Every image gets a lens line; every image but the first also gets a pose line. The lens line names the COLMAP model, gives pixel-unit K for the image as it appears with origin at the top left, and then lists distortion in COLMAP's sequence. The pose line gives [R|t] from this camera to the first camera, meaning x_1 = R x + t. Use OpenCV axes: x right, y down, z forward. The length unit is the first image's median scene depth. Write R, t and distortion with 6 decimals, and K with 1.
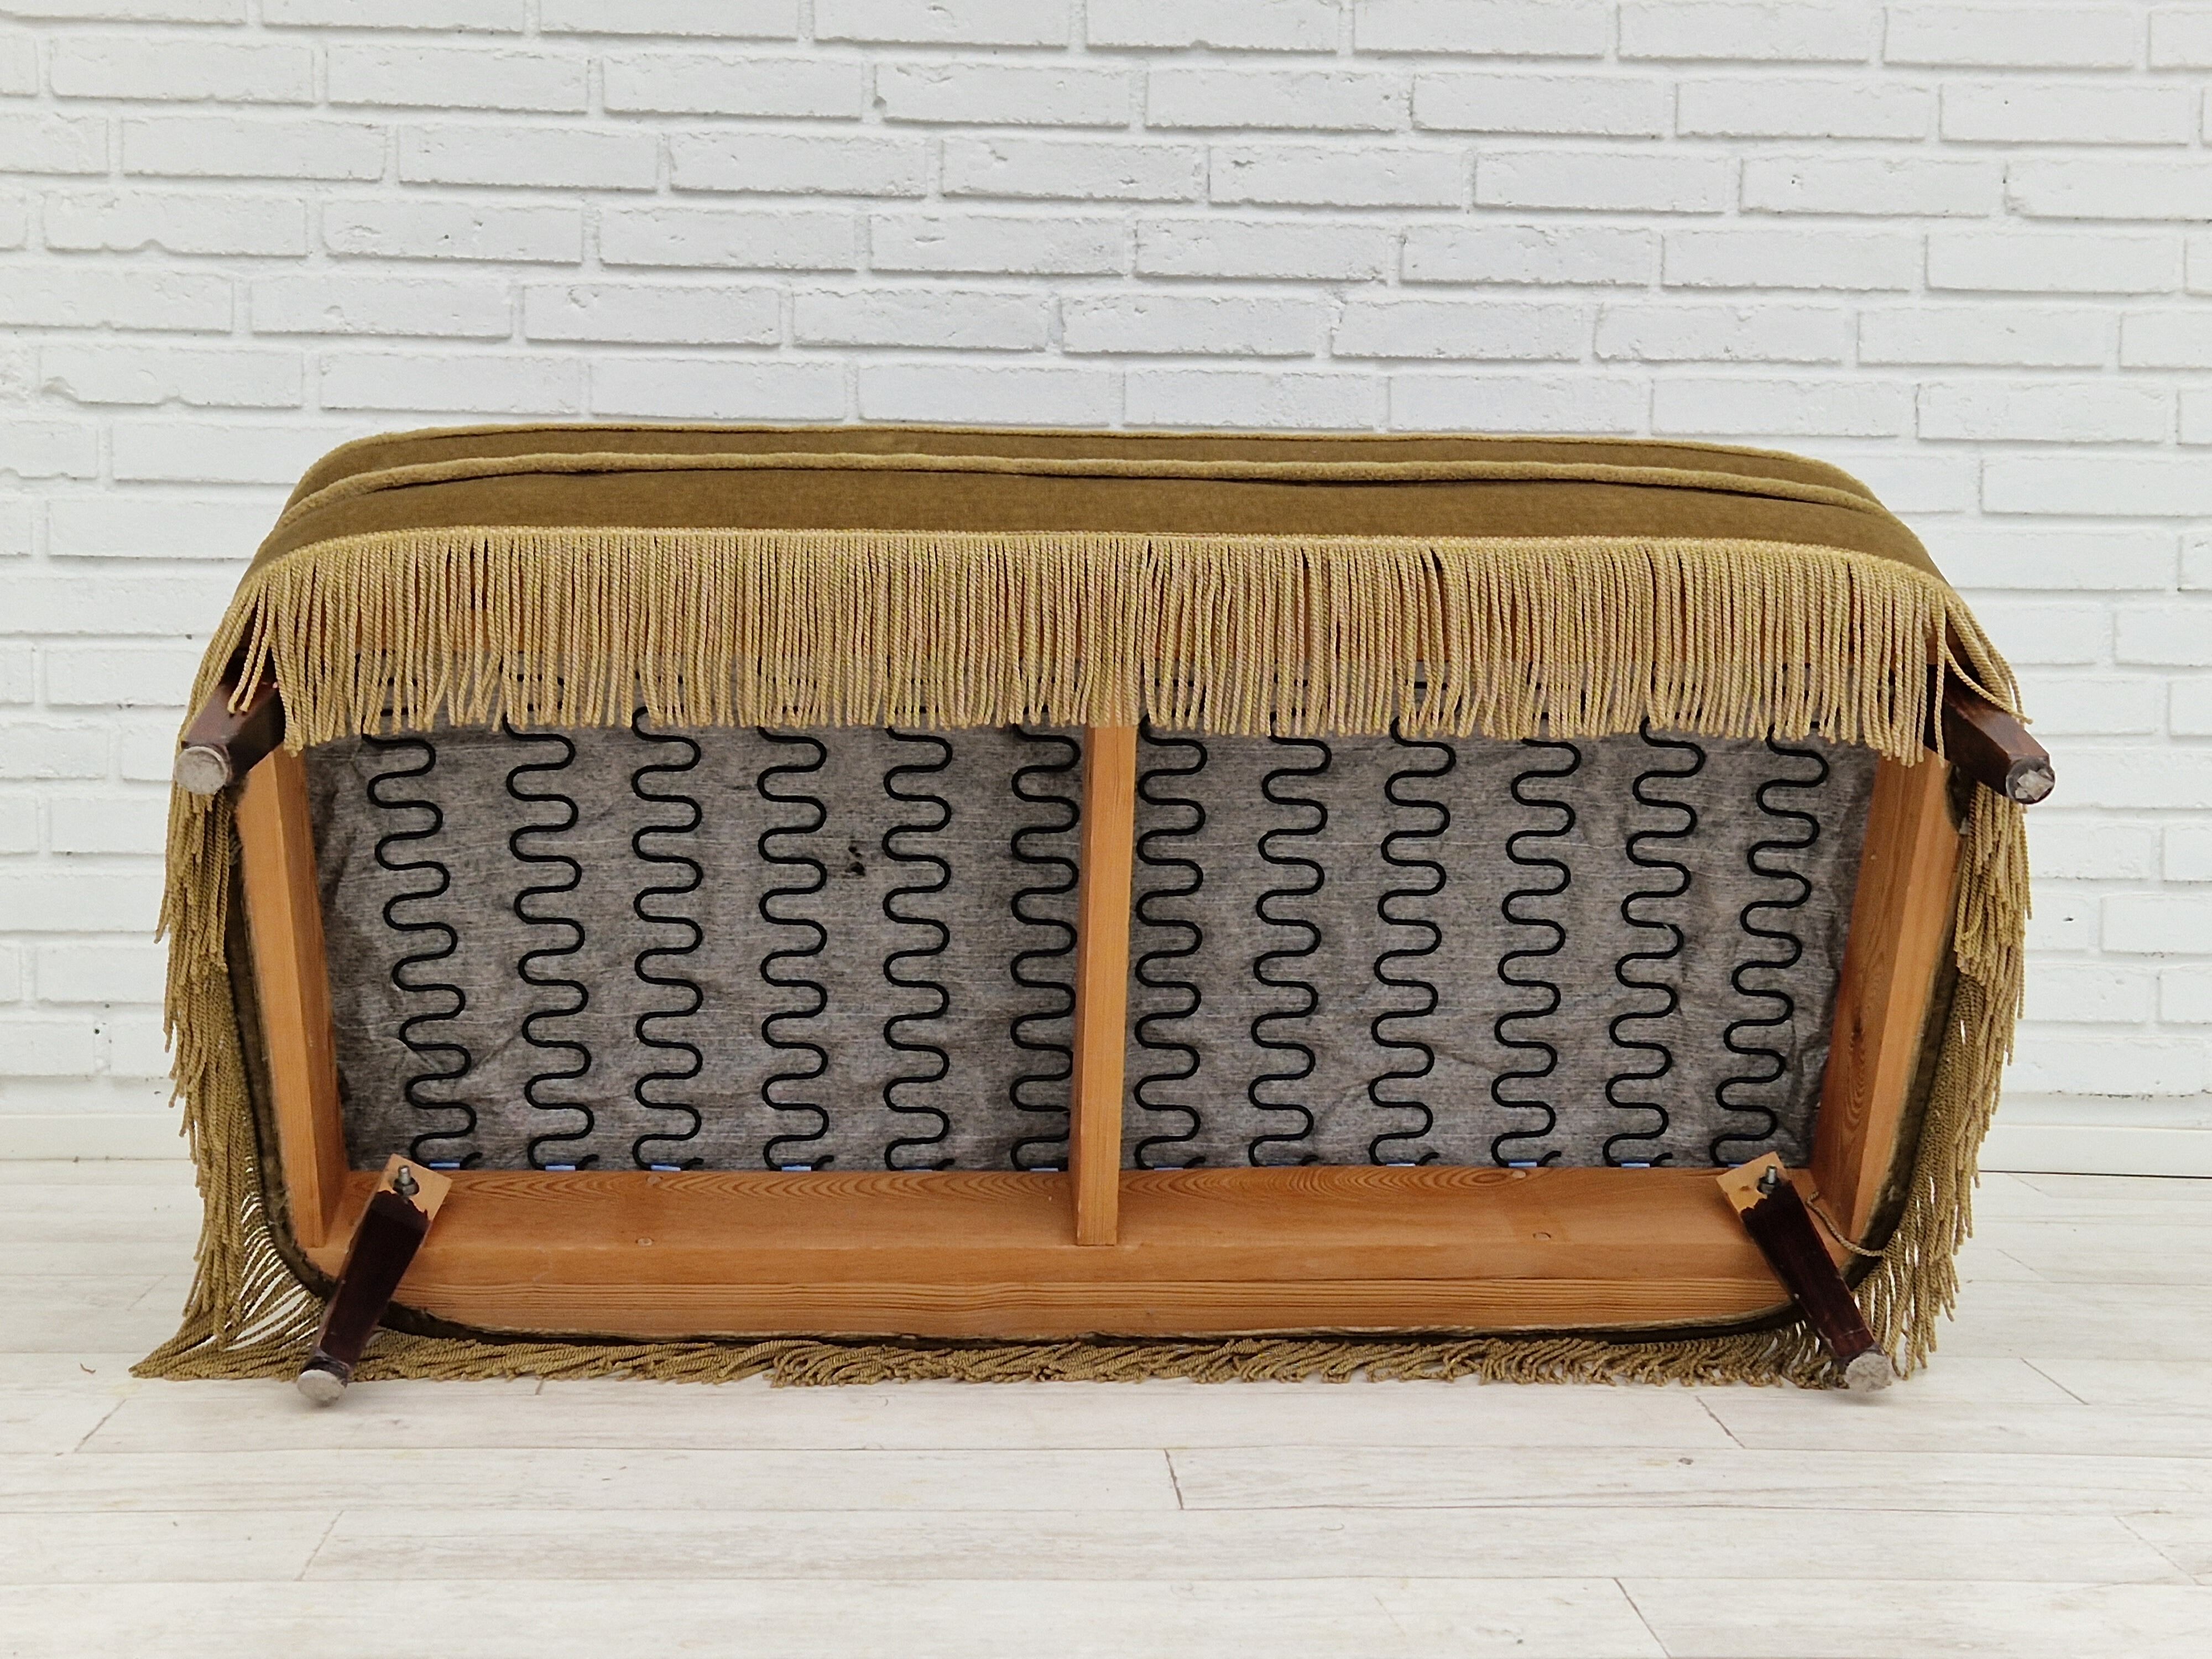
lens RADIAL K [[2855.1, 0, 1086.2], [0, 2855.1, 812.0], [0, 0, 1]] dist [0.056431, 0.000000]
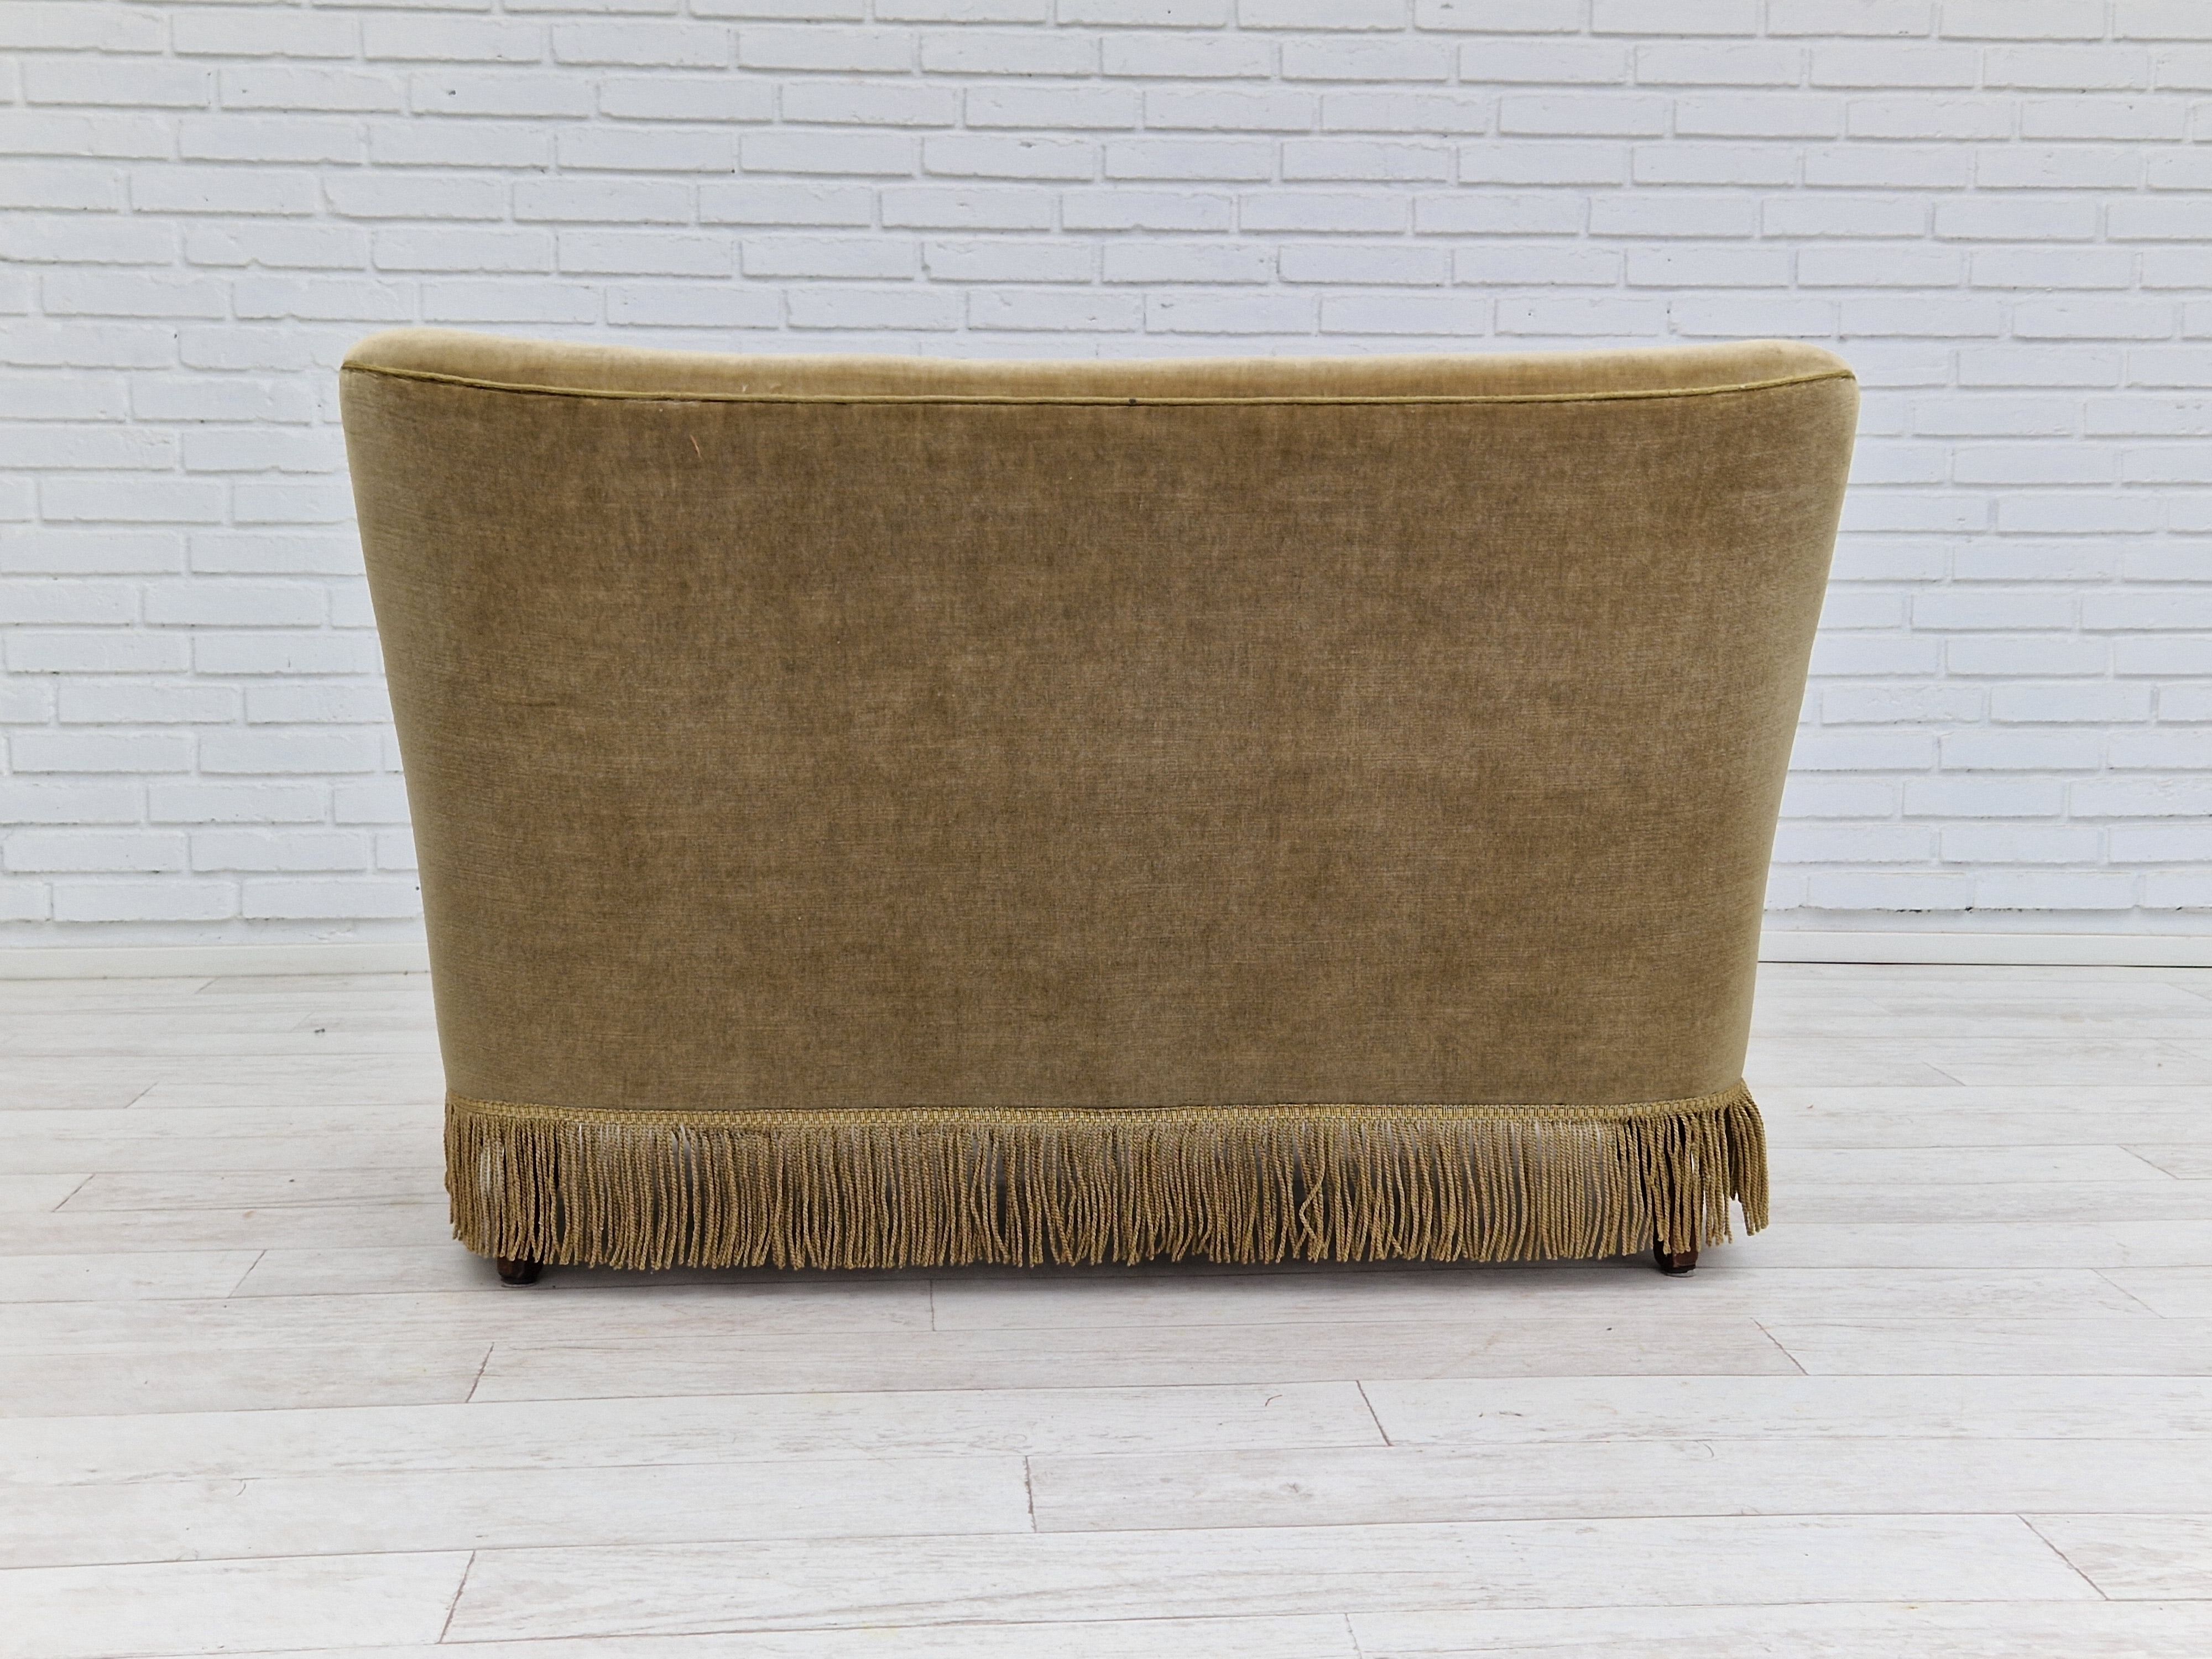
lens RADIAL K [[2855.1, 0, 1149.8], [0, 2855.1, 815.4], [0, 0, 1]] dist [0.056431, 0.000000]
pose [[0.999081, -0.013542, 0.040659, -0.019361], [0.010907, 0.997868, 0.064345, -0.055360], [-0.041444, -0.063842, 0.997099, -0.519493]]
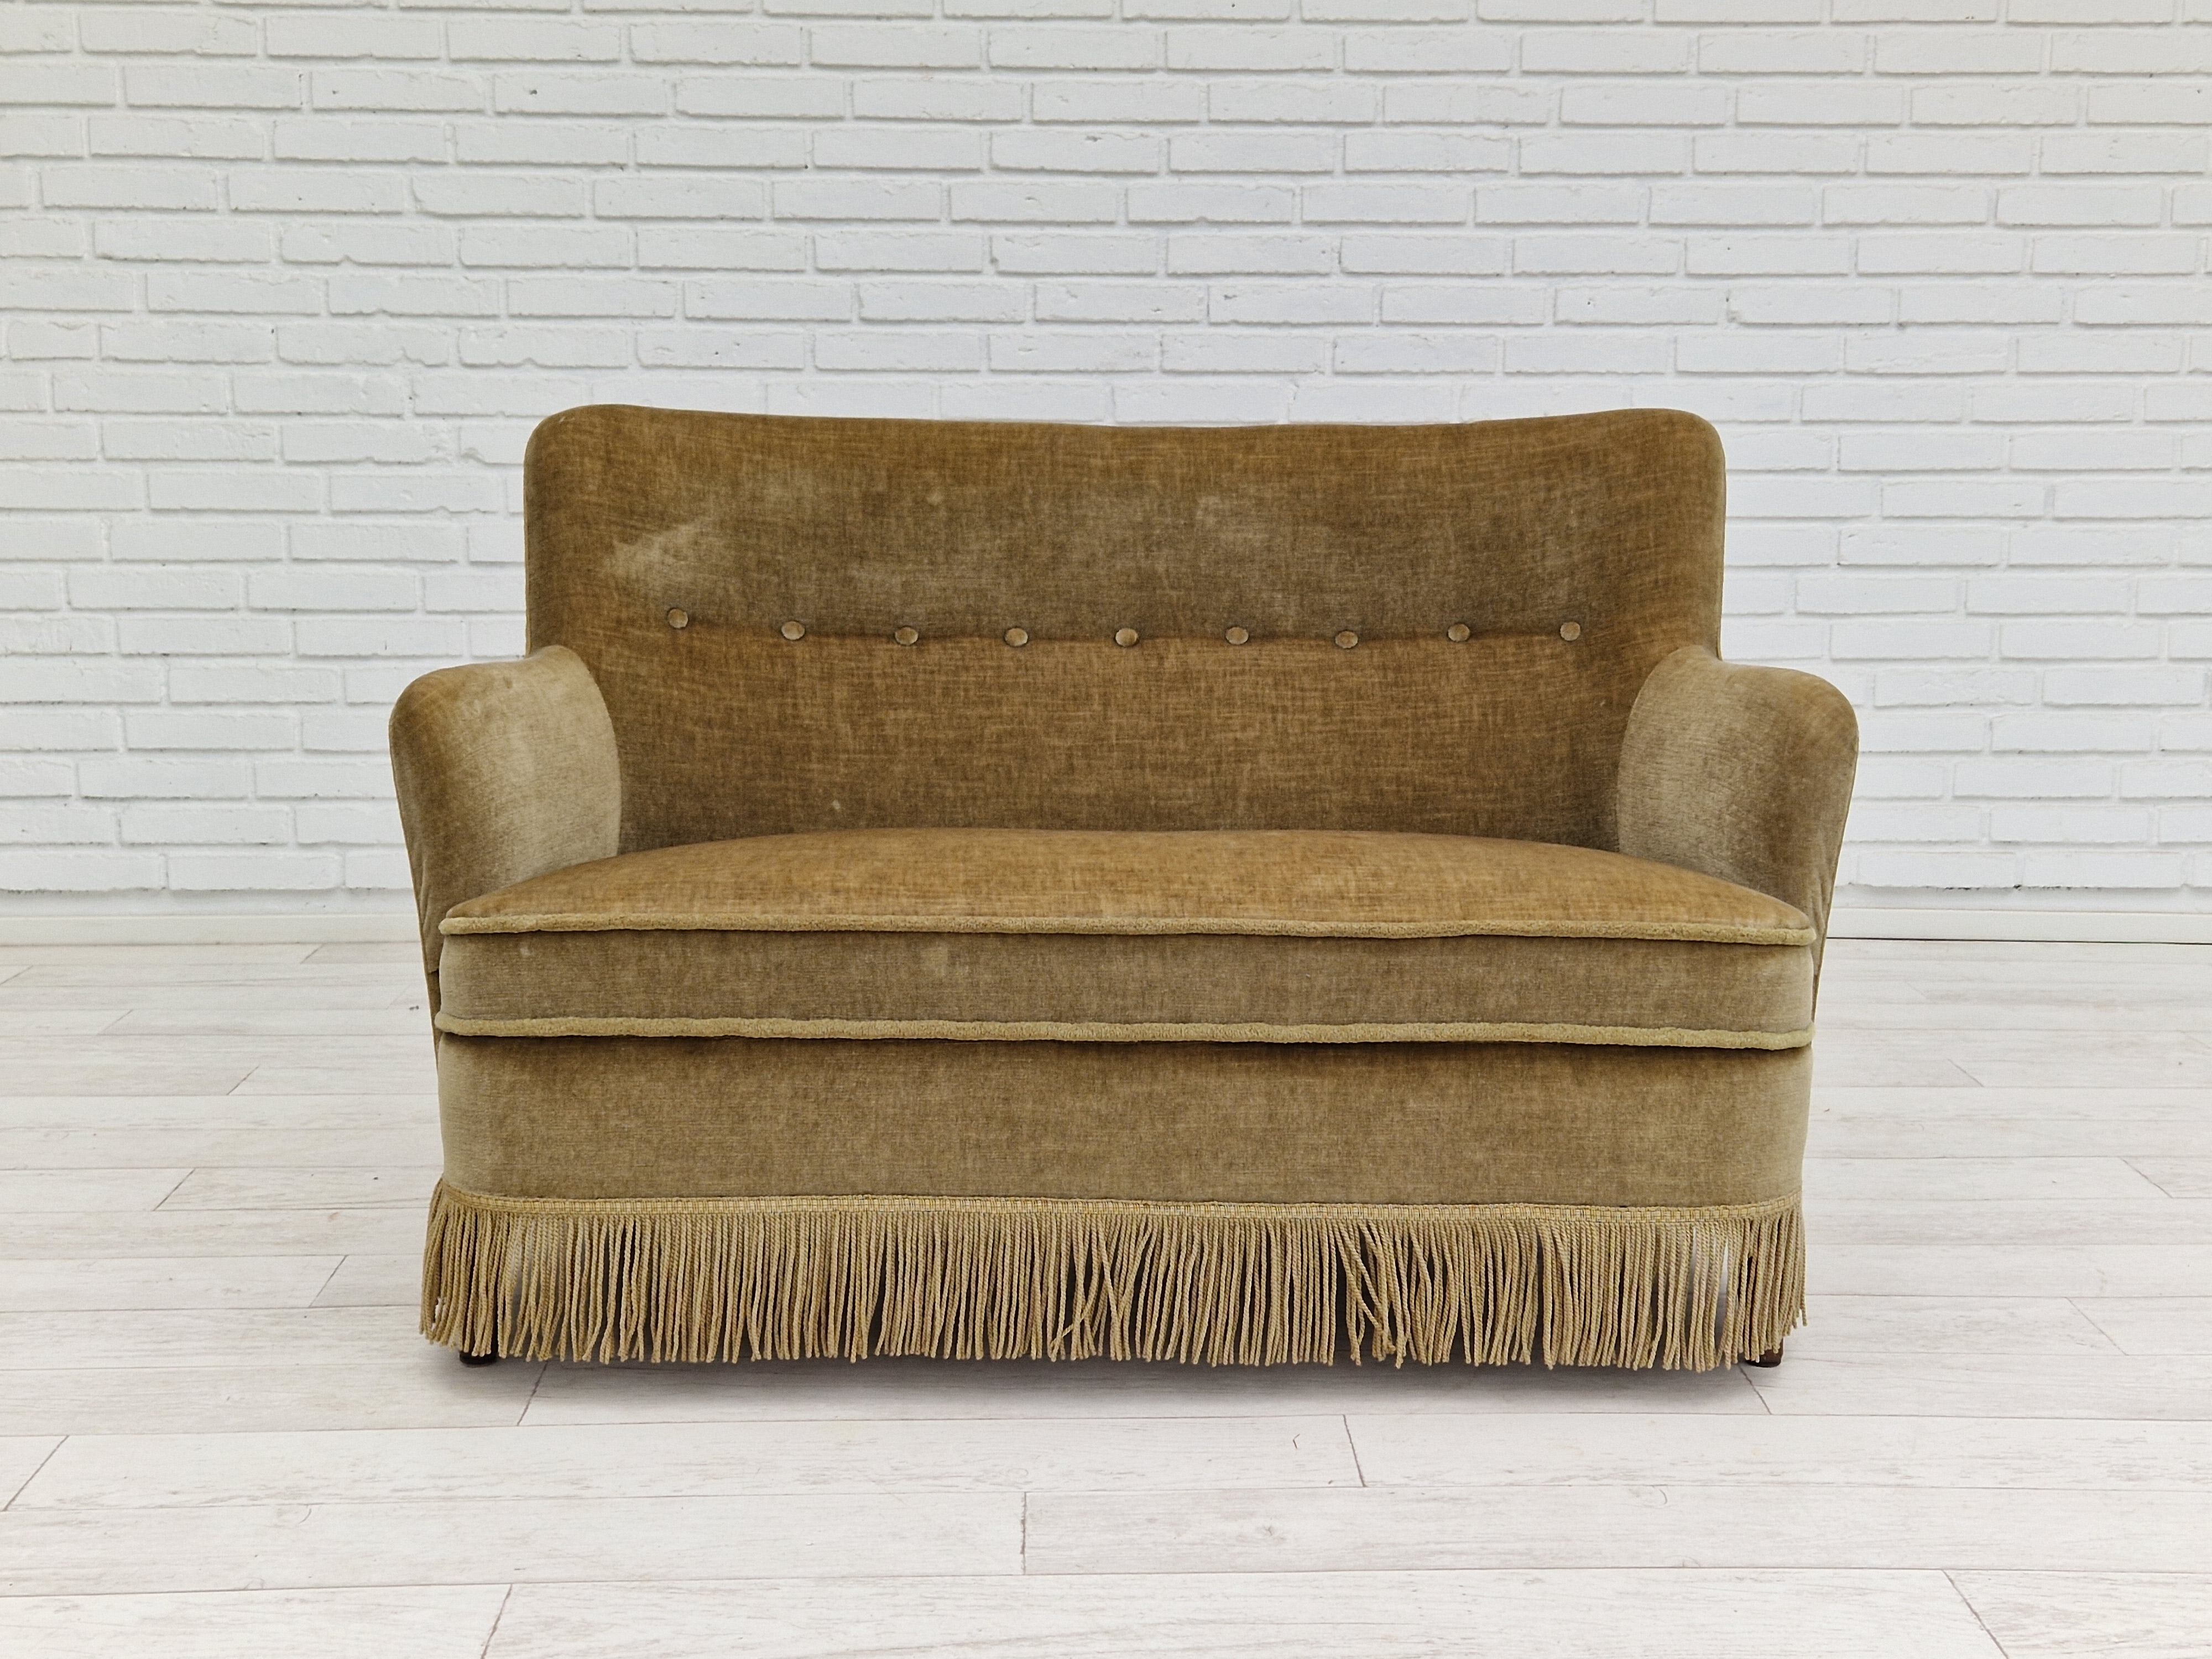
lens RADIAL K [[2855.1, 0, 1156.6], [0, 2855.1, 858.3], [0, 0, 1]] dist [0.056431, 0.000000]
pose [[0.999951, -0.008301, -0.005387, 0.020761], [0.008917, 0.991874, 0.126912, -0.122507], [0.004290, -0.126954, 0.991899, -0.563045]]
